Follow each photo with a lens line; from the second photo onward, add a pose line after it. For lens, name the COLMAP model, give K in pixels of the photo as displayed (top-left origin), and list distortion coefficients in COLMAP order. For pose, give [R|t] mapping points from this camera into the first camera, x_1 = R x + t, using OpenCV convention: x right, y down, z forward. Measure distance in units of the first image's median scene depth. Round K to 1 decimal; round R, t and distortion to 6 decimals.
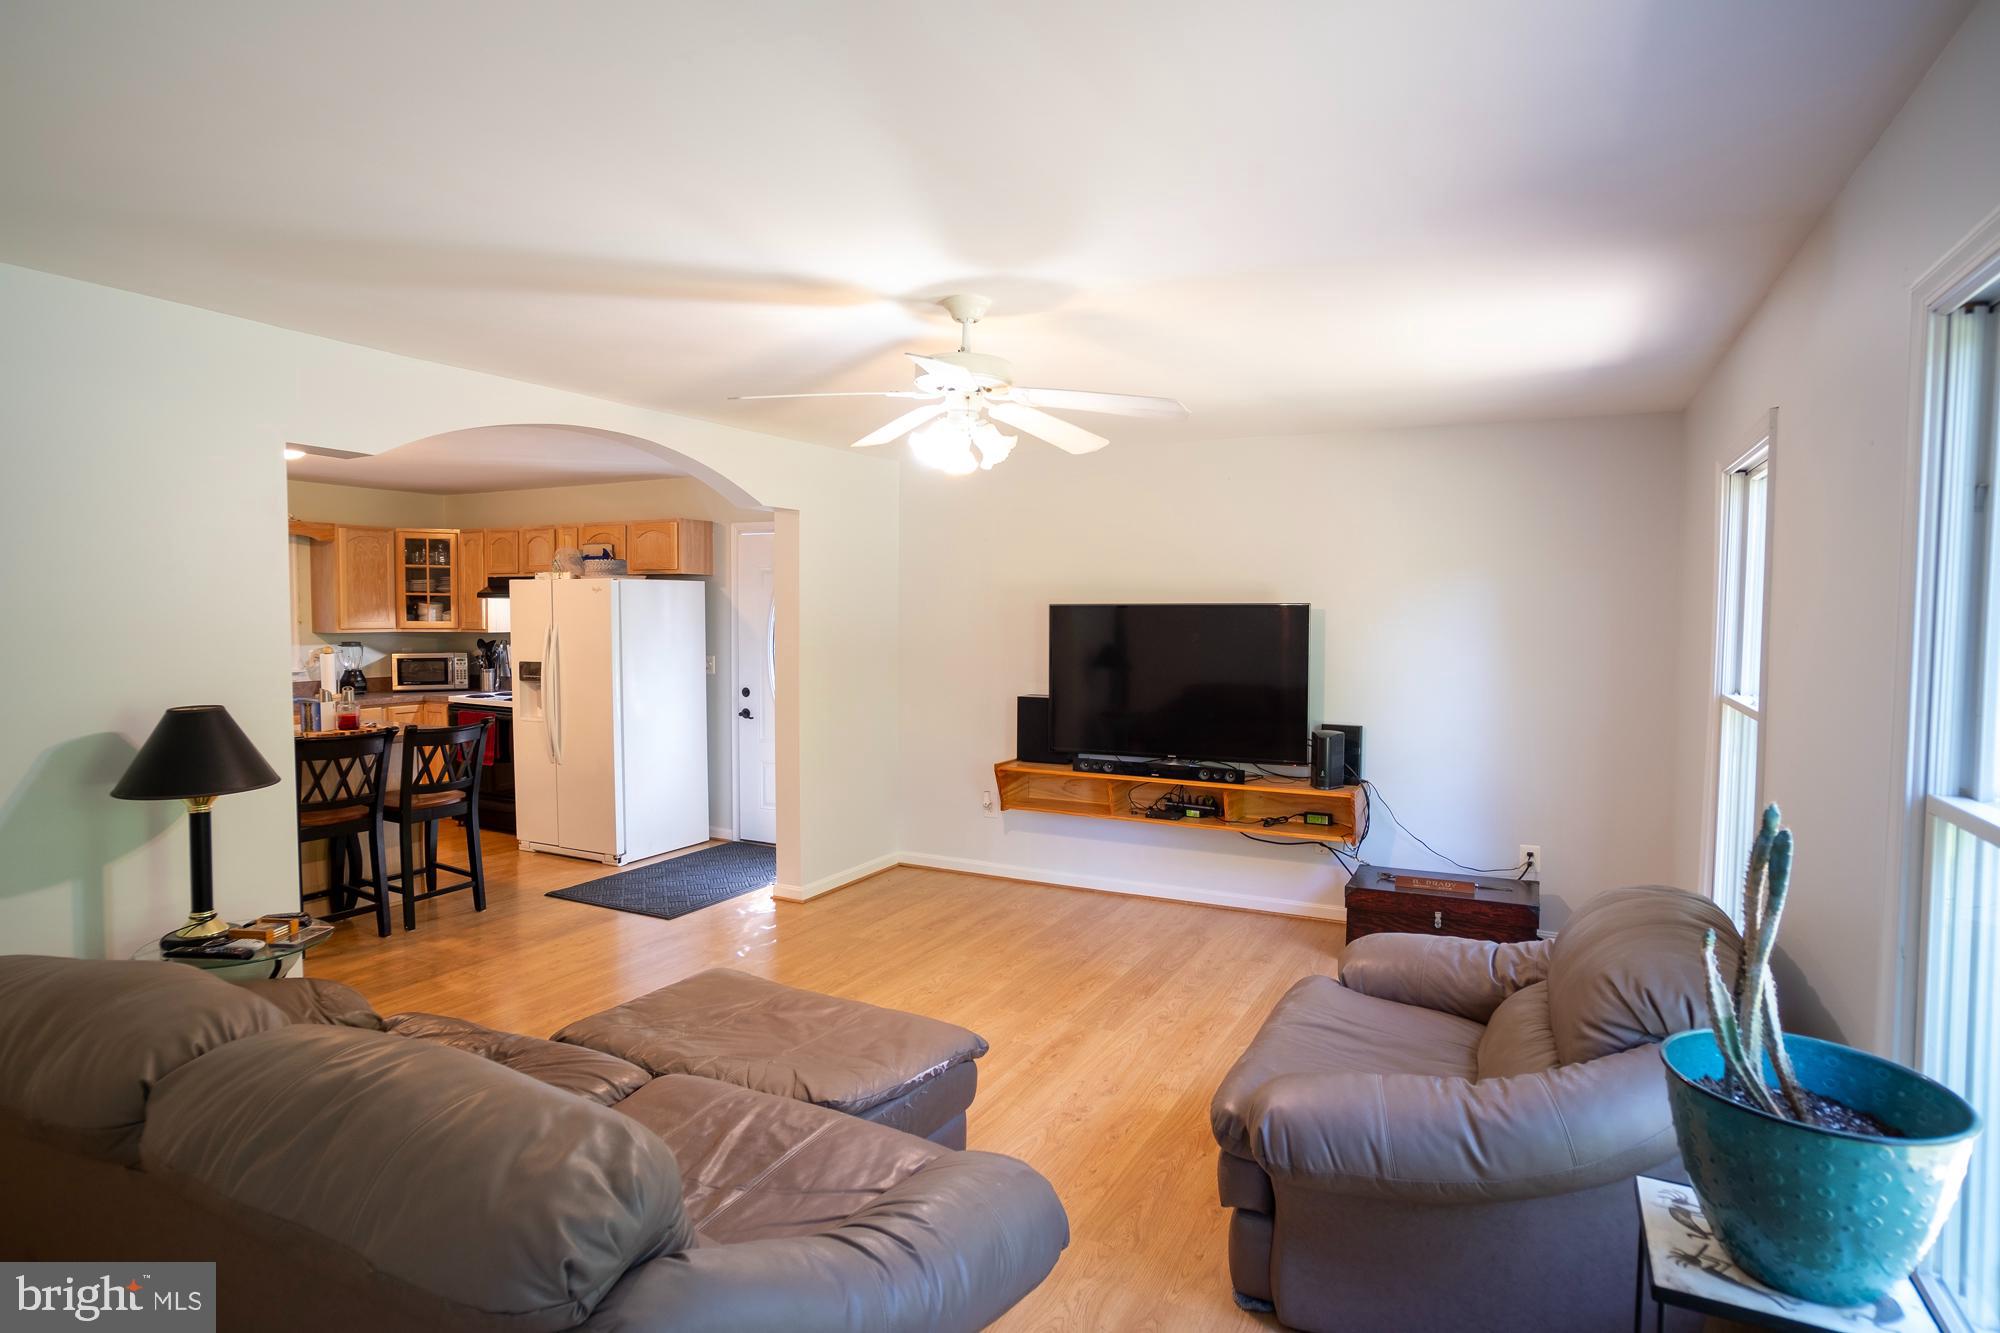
lens RADIAL K [[1074.1, 0, 994.1], [0, 1074.1, 665.1], [0, 0, 1]] dist [-0.068937, 0.036021]
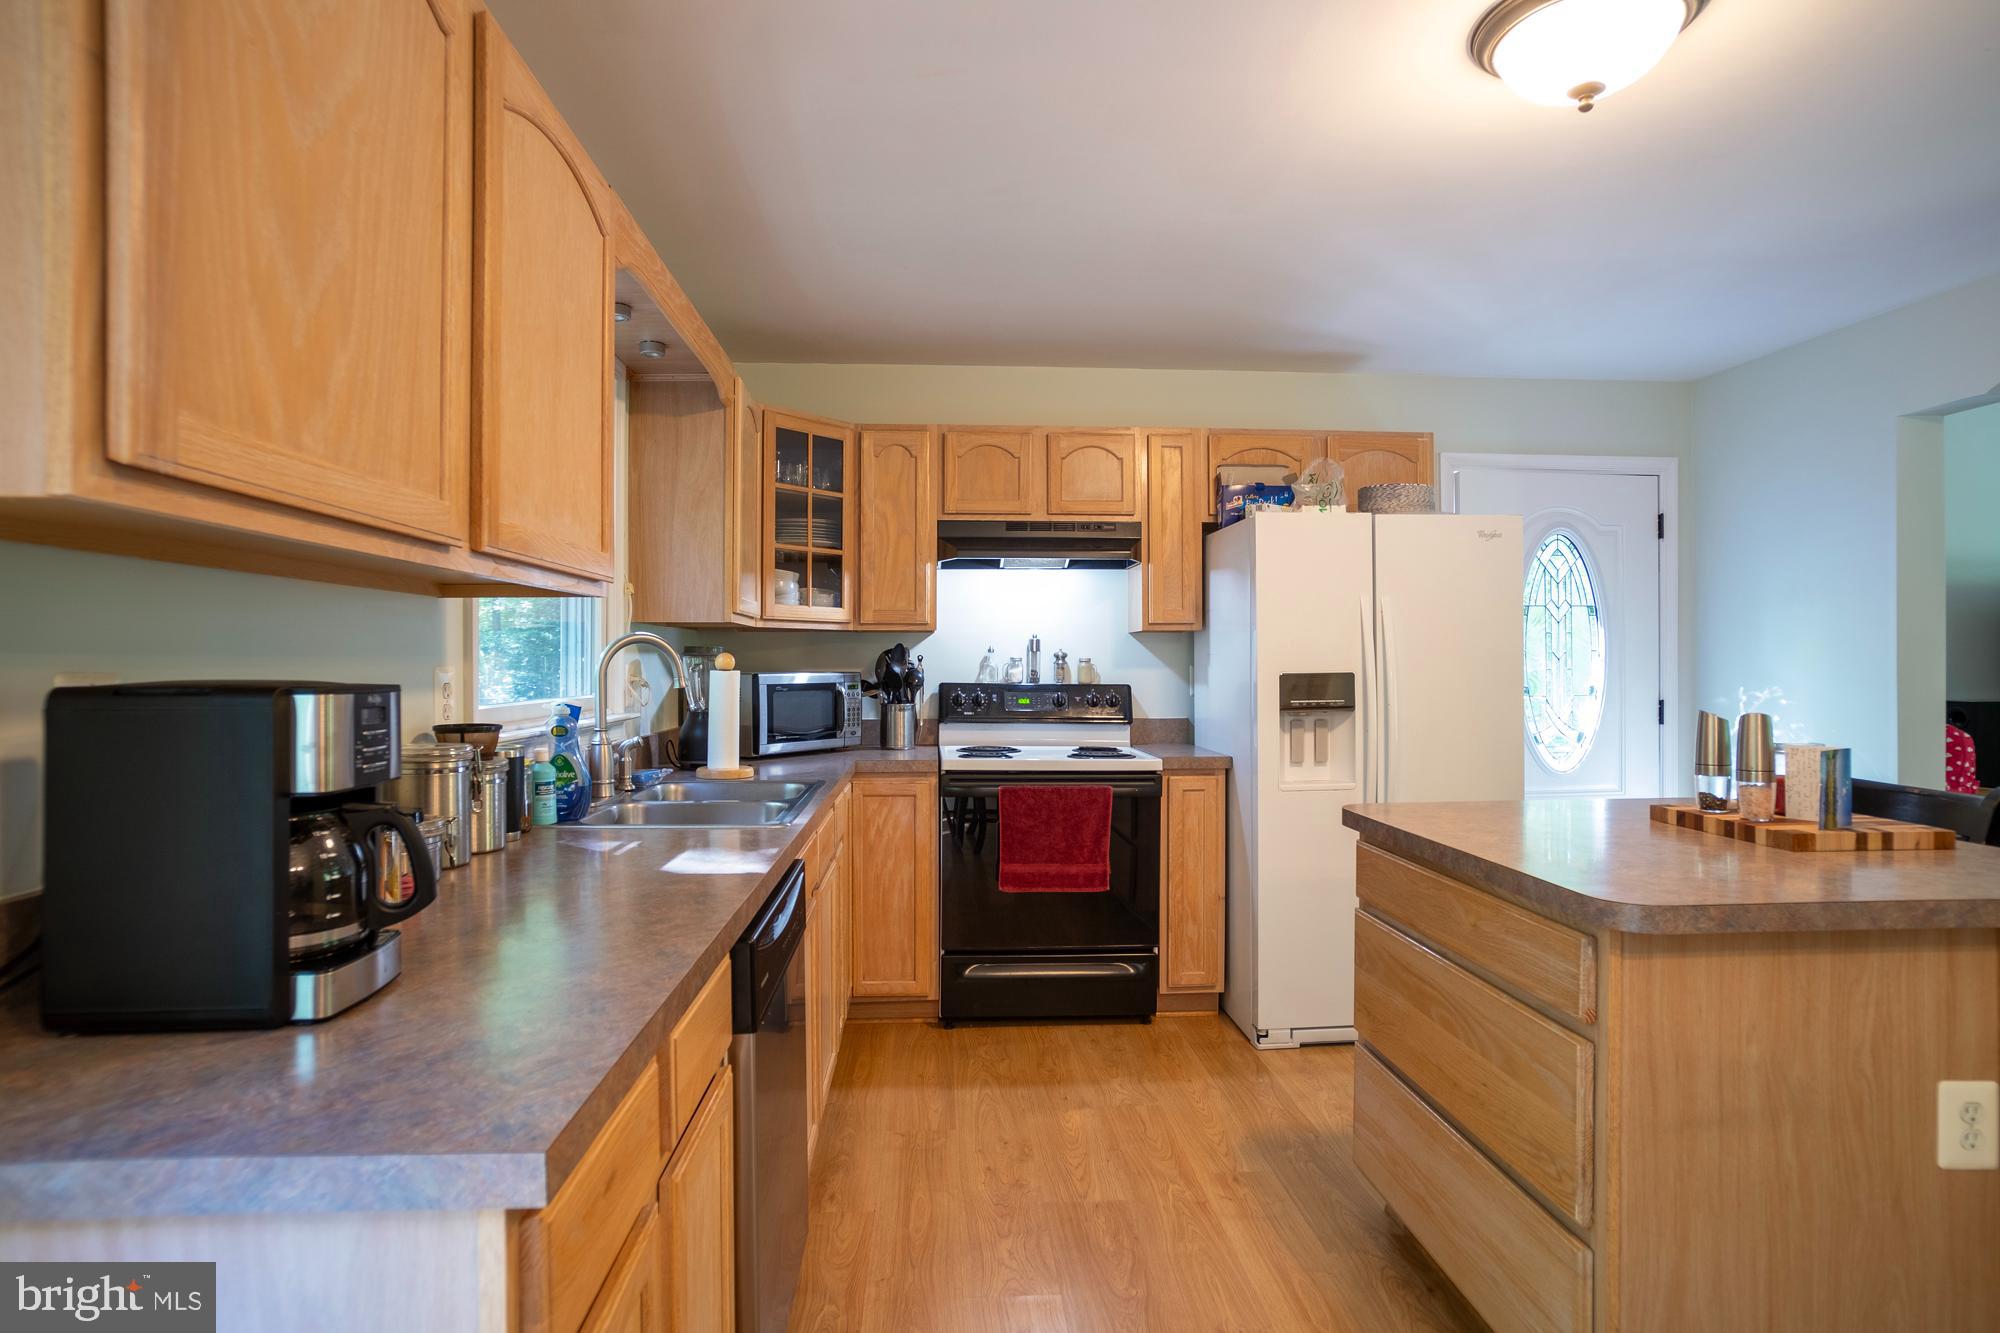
lens RADIAL K [[1074.1, 0, 994.1], [0, 1074.1, 665.1], [0, 0, 1]] dist [-0.068937, 0.036021]
pose [[0.862495, -0.007839, 0.506005, -0.725822], [0.031118, 0.998809, -0.037568, 0.005882], [-0.505109, 0.048148, 0.861712, 0.557344]]
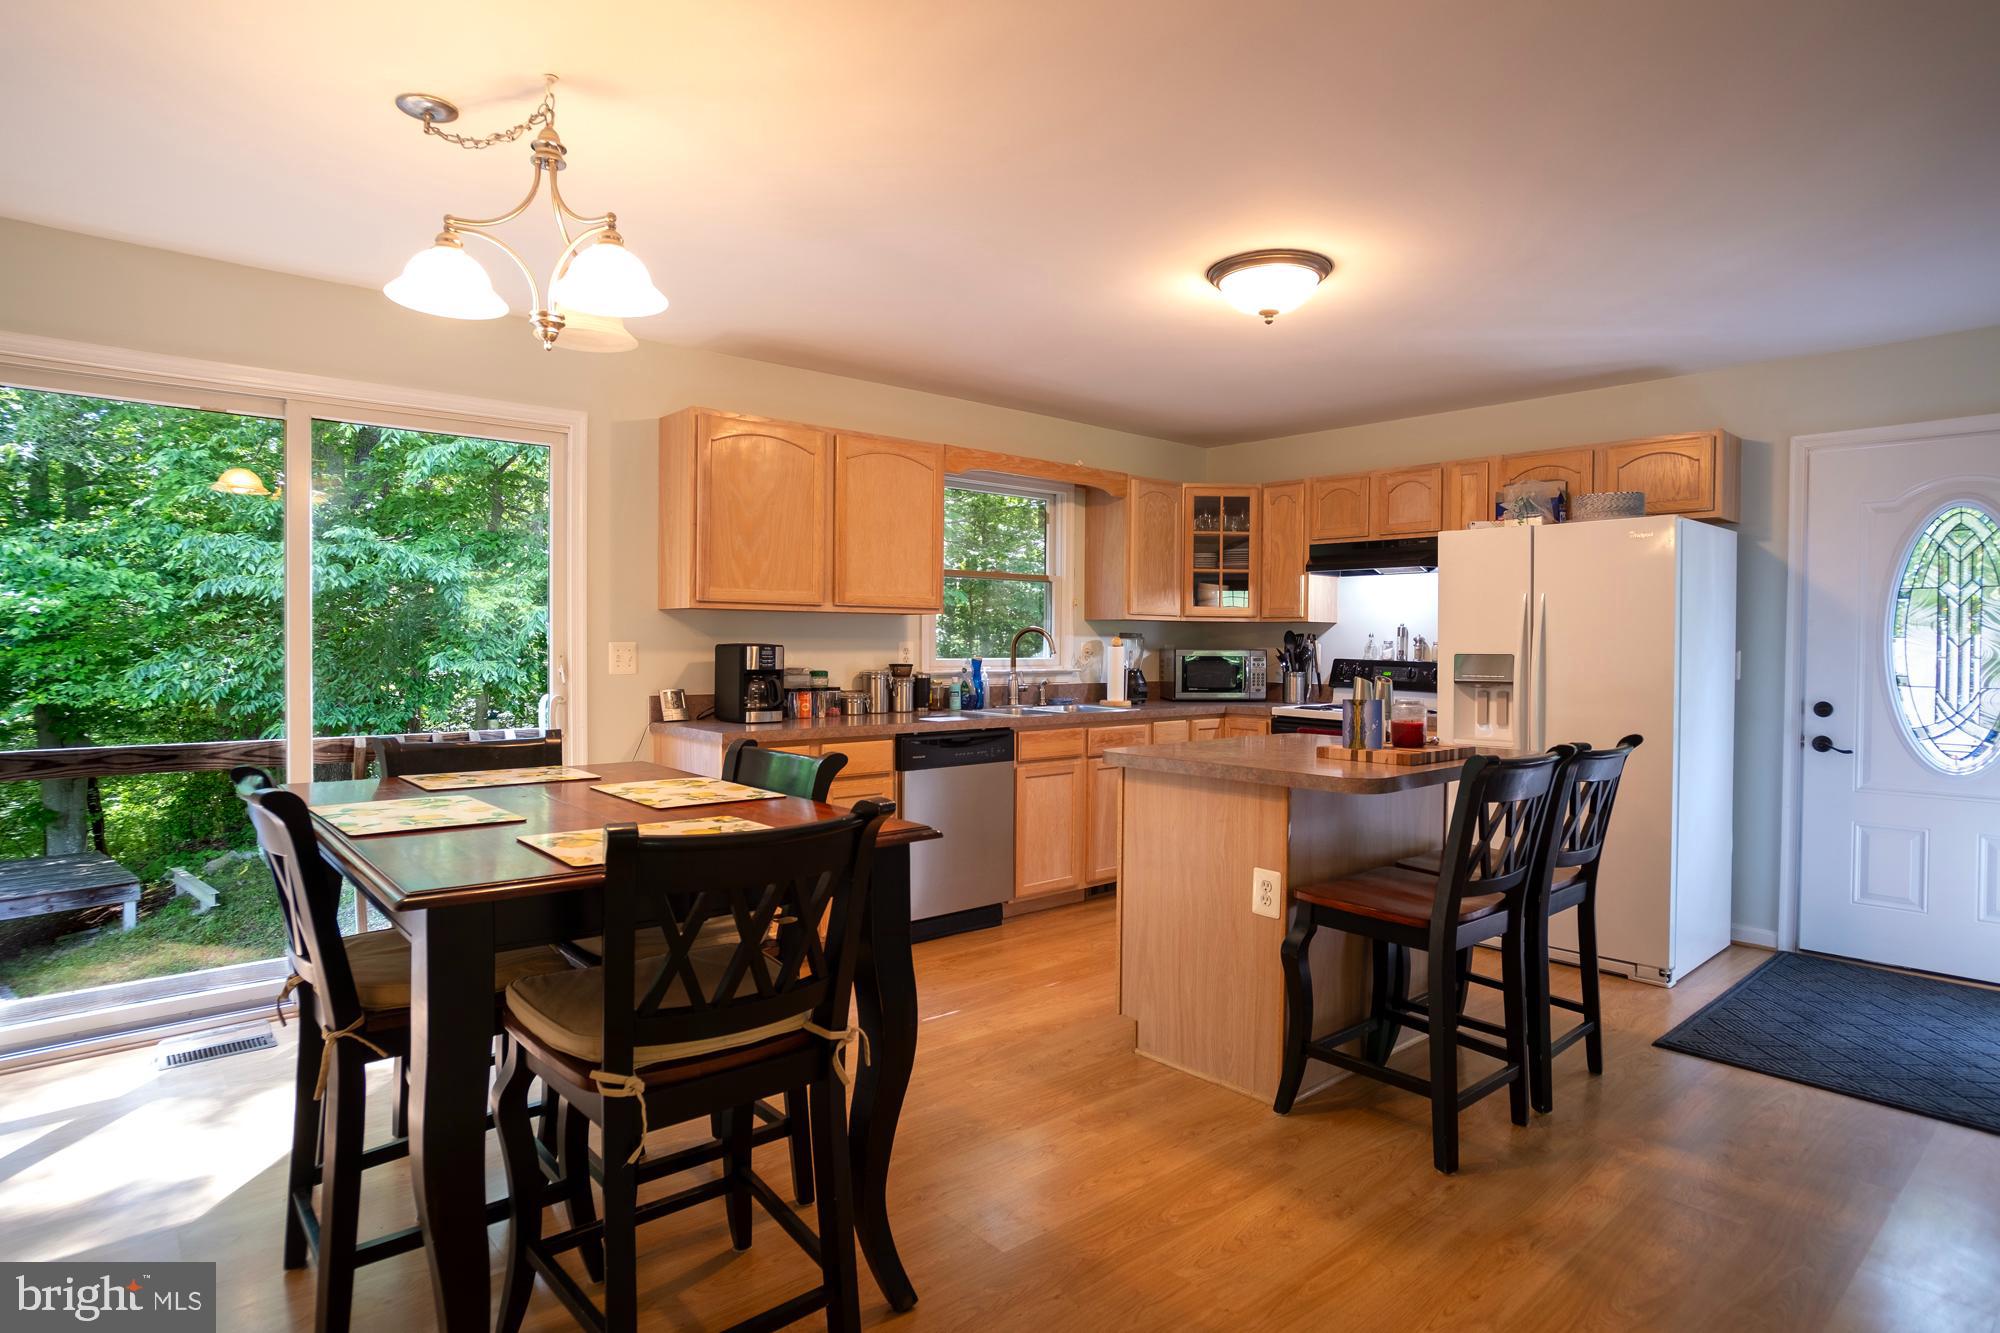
lens RADIAL K [[1081.7, 0, 999.7], [0, 1081.7, 654.4], [0, 0, 1]] dist [-0.046354, -0.000486]
pose [[0.930189, 0.006375, -0.367027, -0.410980], [-0.020866, 0.999151, -0.035529, 0.023038], [0.366488, 0.040707, 0.929532, 0.241978]]
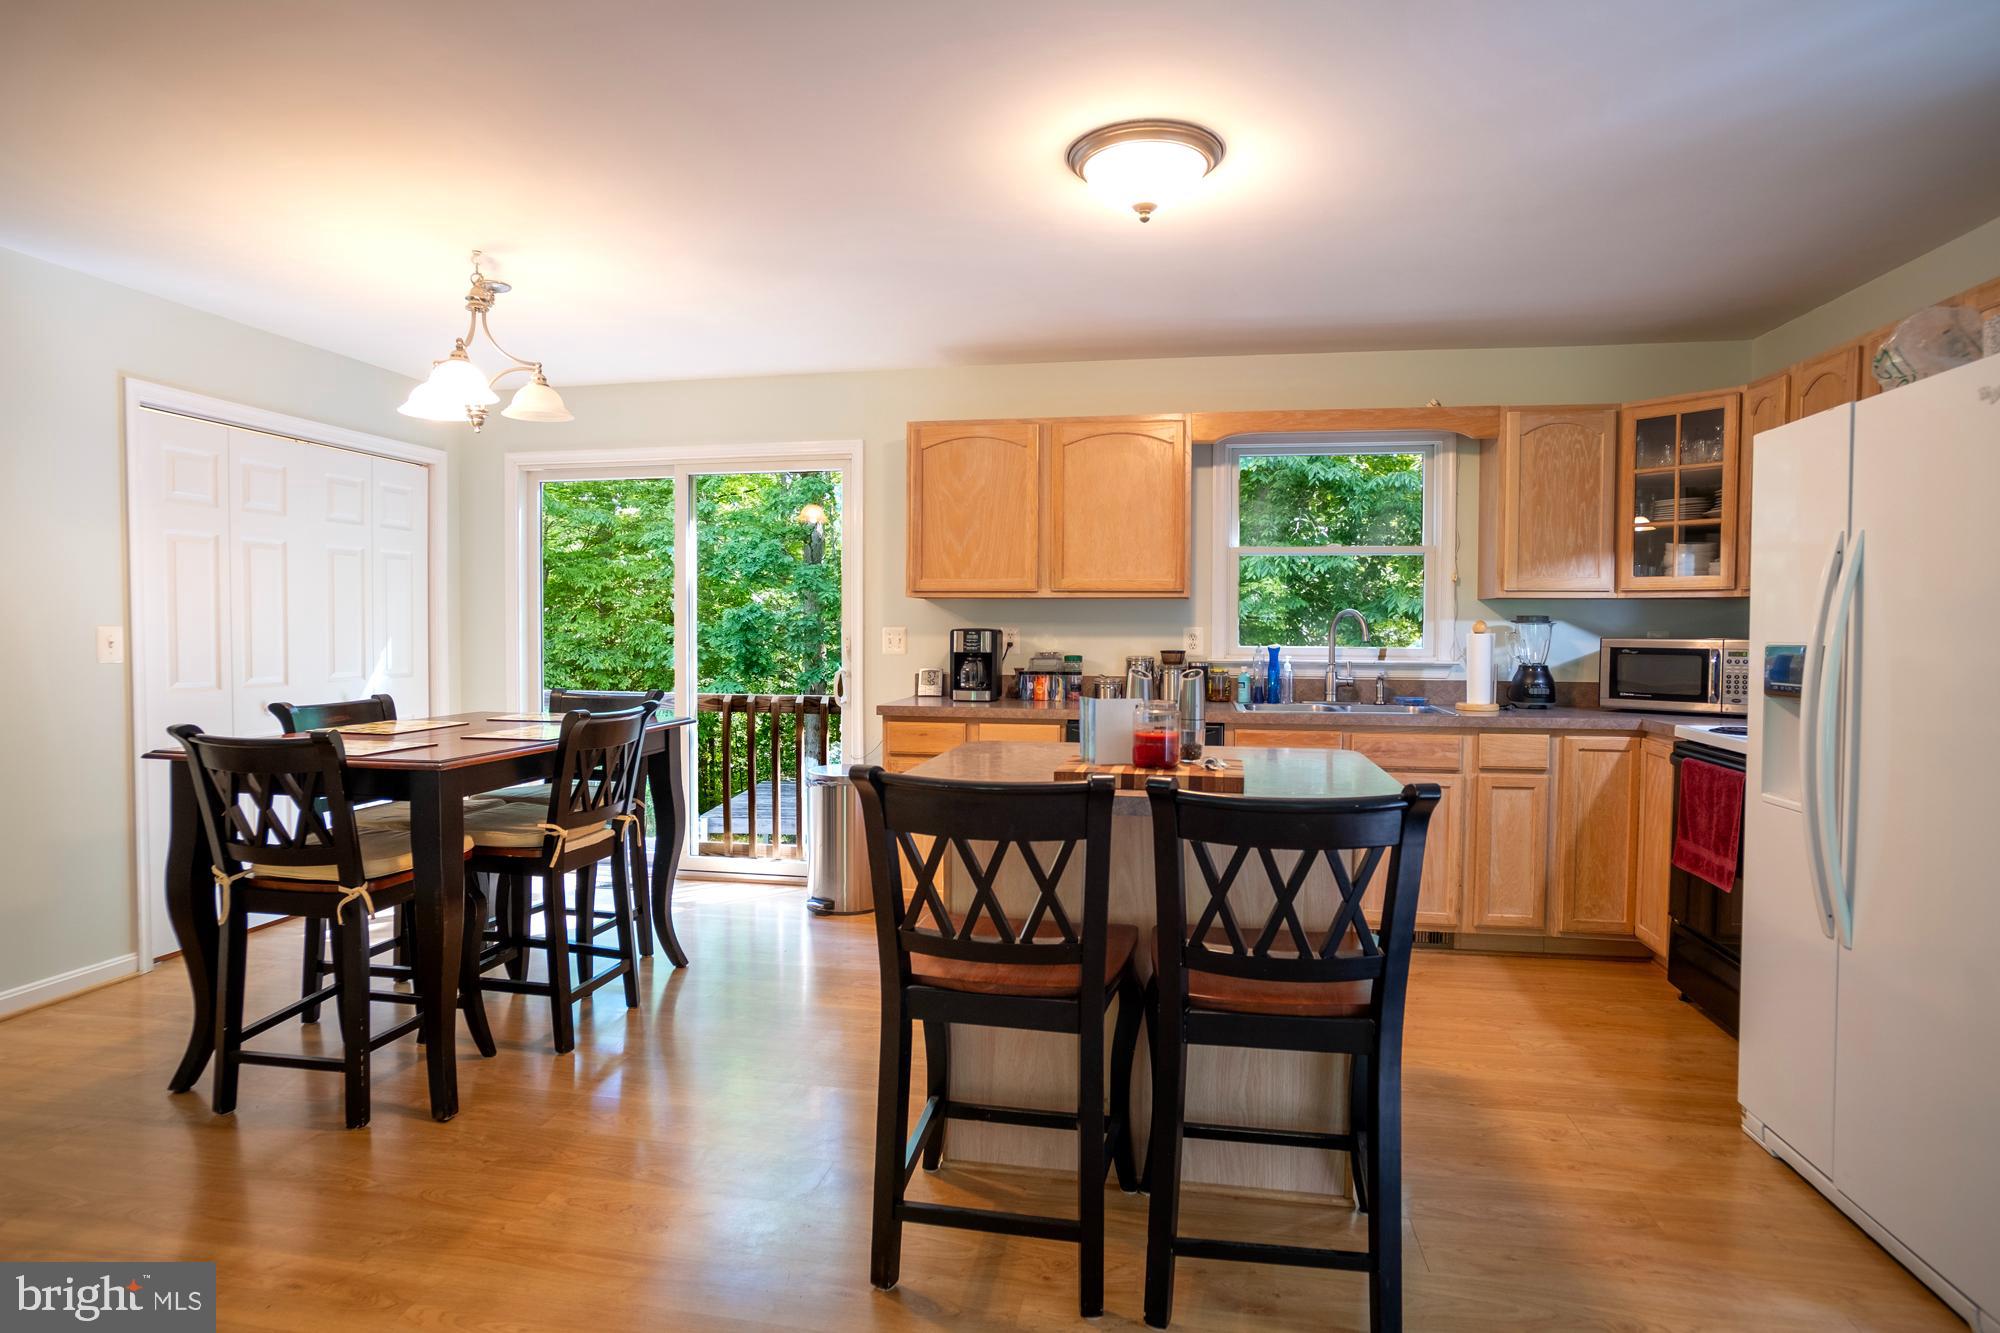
lens RADIAL K [[1081.7, 0, 999.7], [0, 1081.7, 654.4], [0, 0, 1]] dist [-0.046354, -0.000486]
pose [[0.285173, 0.022025, -0.958223, -0.139827], [-0.051333, 0.998652, 0.007677, 0.009352], [0.957101, 0.046999, 0.285919, 0.556742]]
